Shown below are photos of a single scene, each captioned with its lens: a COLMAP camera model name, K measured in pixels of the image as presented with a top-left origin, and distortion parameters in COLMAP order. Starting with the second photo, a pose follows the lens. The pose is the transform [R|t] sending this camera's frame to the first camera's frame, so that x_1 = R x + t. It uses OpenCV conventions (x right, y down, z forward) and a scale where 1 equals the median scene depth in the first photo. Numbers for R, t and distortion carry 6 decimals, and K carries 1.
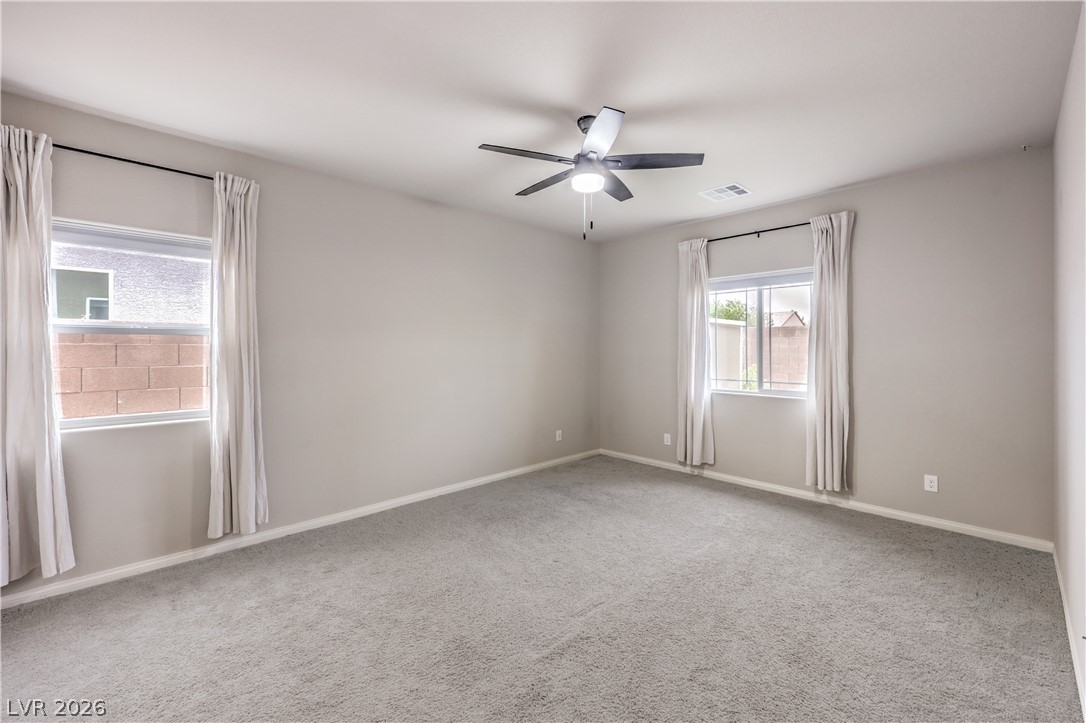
lens RADIAL K [[449.7, 0, 538.7], [0, 449.7, 347.1], [0, 0, 1]] dist [-0.001604, -0.000480]
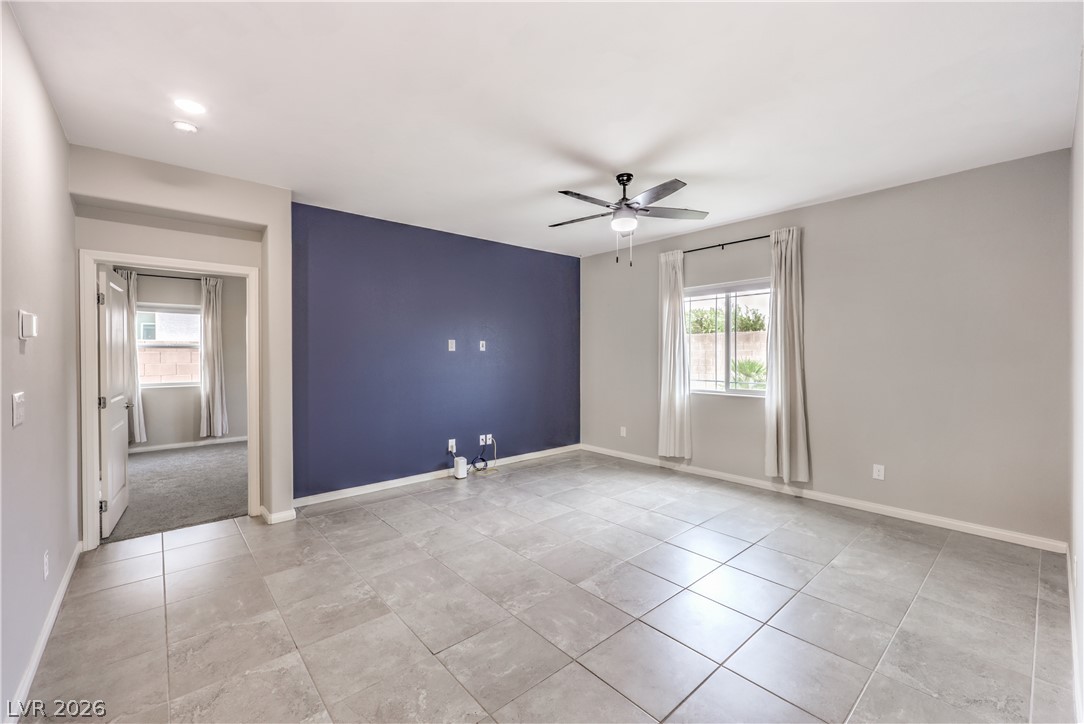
lens RADIAL K [[445.3, 0, 543.4], [0, 445.3, 356.4], [0, 0, 1]] dist [-0.002710, -0.000523]
pose [[0.999113, -0.007466, -0.041446, 0.092123], [0.007910, 0.999913, 0.010567, 0.000118], [0.041364, -0.010886, 0.999085, -0.098813]]
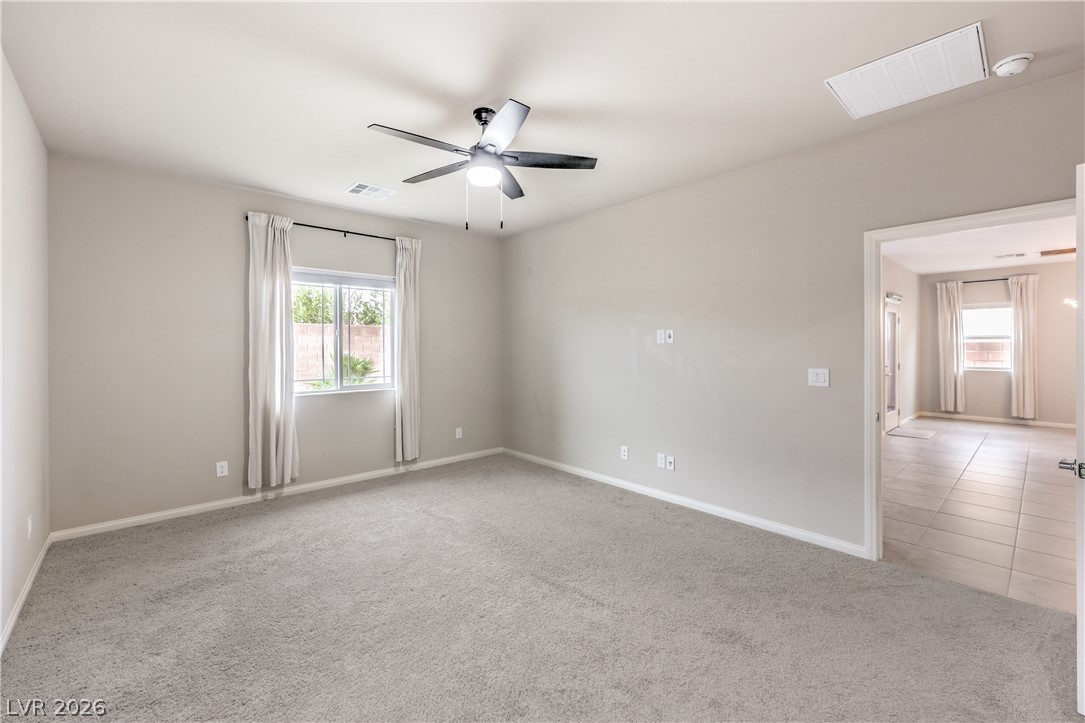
lens RADIAL K [[449.3, 0, 538.2], [0, 449.3, 347.2], [0, 0, 1]] dist [-0.001604, -0.000480]
pose [[0.037886, -0.005434, 0.999267, -1.188902], [-0.001135, 0.999984, 0.005481, 0.001240], [-0.999281, -0.001342, 0.037880, 1.211051]]
